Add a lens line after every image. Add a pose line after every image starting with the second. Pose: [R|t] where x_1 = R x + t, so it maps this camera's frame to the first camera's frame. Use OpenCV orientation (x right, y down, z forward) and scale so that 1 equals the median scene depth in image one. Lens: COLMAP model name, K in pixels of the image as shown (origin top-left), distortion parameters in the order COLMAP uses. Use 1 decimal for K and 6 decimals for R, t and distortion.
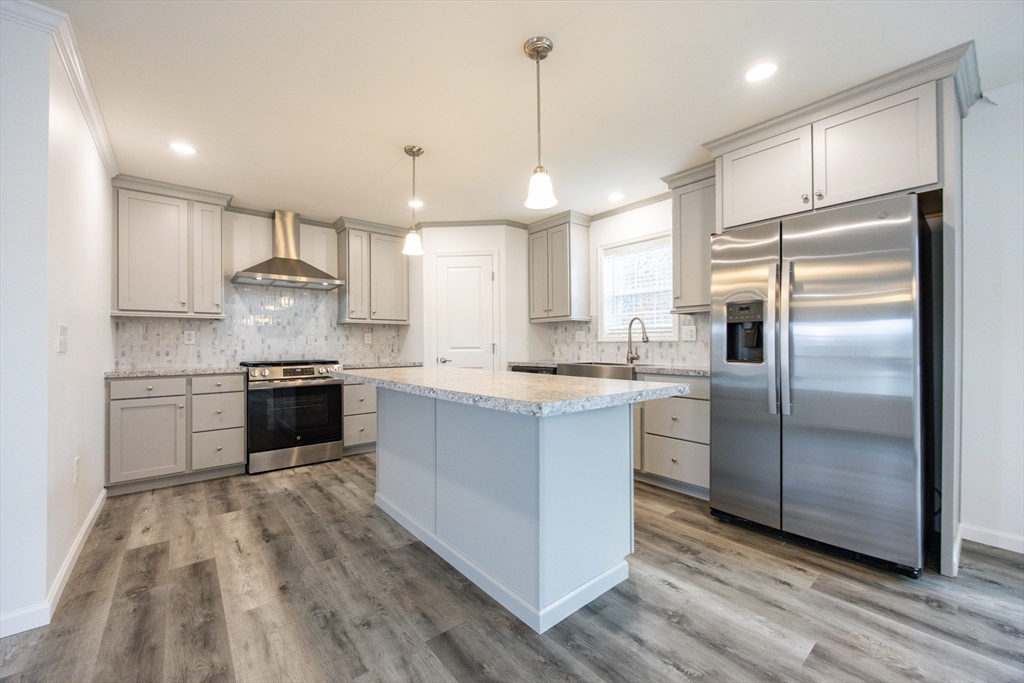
lens RADIAL K [[399.4, 0, 507.1], [0, 399.4, 341.0], [0, 0, 1]] dist [0.000075, 0.000098]
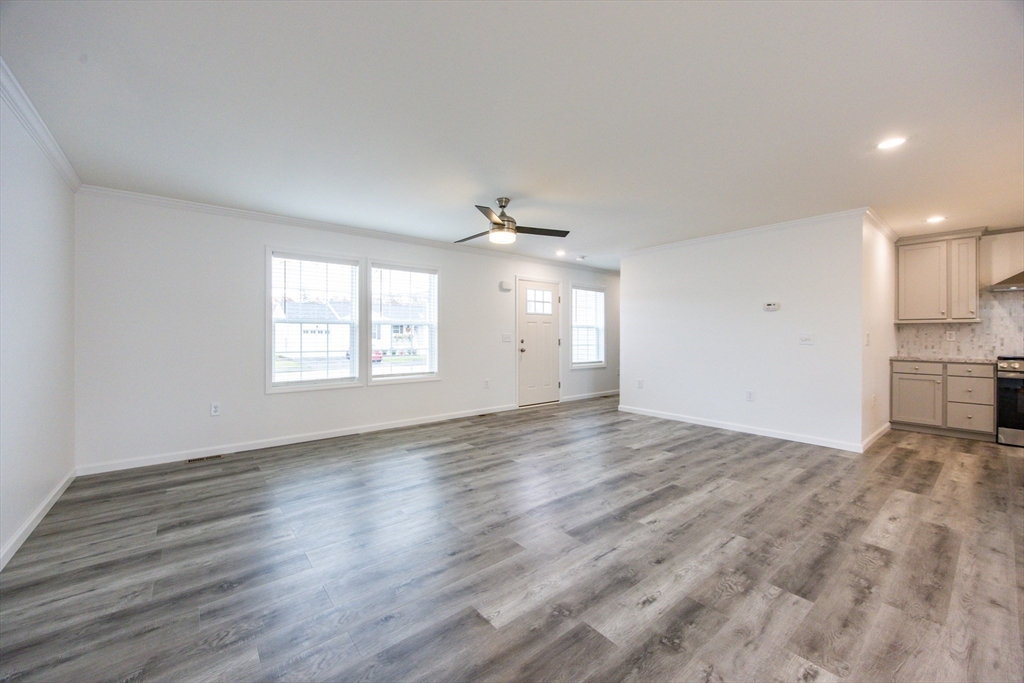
lens RADIAL K [[396.3, 0, 510.7], [0, 396.3, 335.7], [0, 0, 1]] dist [-0.001718, -0.000070]
pose [[-0.004289, 0.006929, -0.999967, 0.606335], [0.002929, 0.999972, 0.006917, -0.024587], [0.999987, -0.002900, -0.004309, -0.541206]]
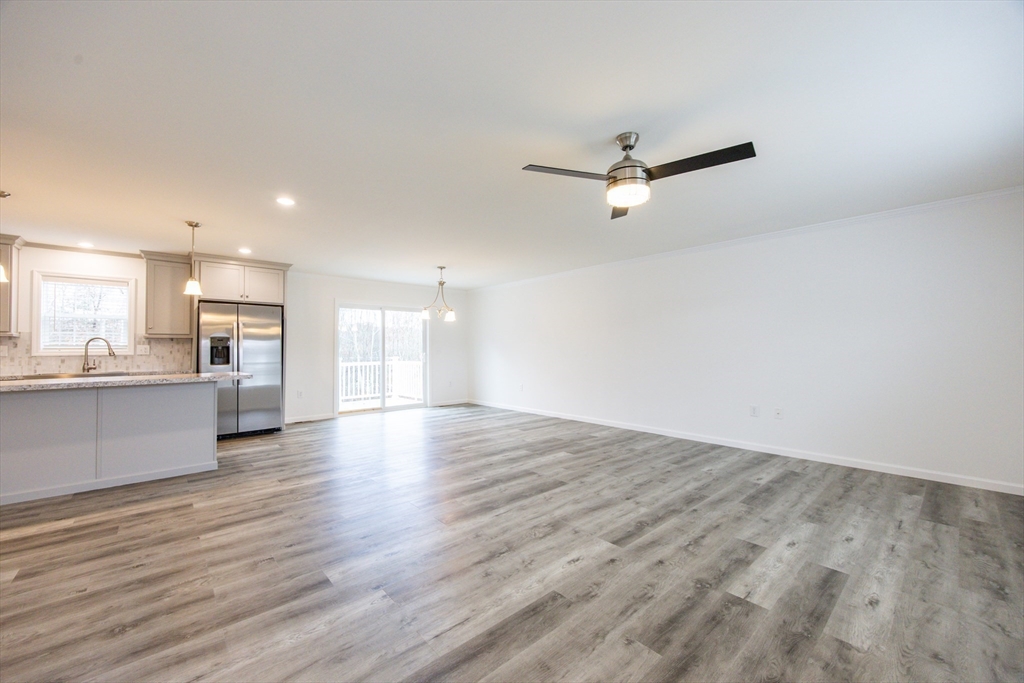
lens RADIAL K [[401.5, 0, 510.2], [0, 401.5, 339.8], [0, 0, 1]] dist [-0.001297, -0.000127]
pose [[-0.041603, 0.029277, 0.998705, -1.115242], [-0.000113, 0.999570, -0.029307, -0.012307], [-0.999134, -0.001332, -0.041582, -0.336567]]
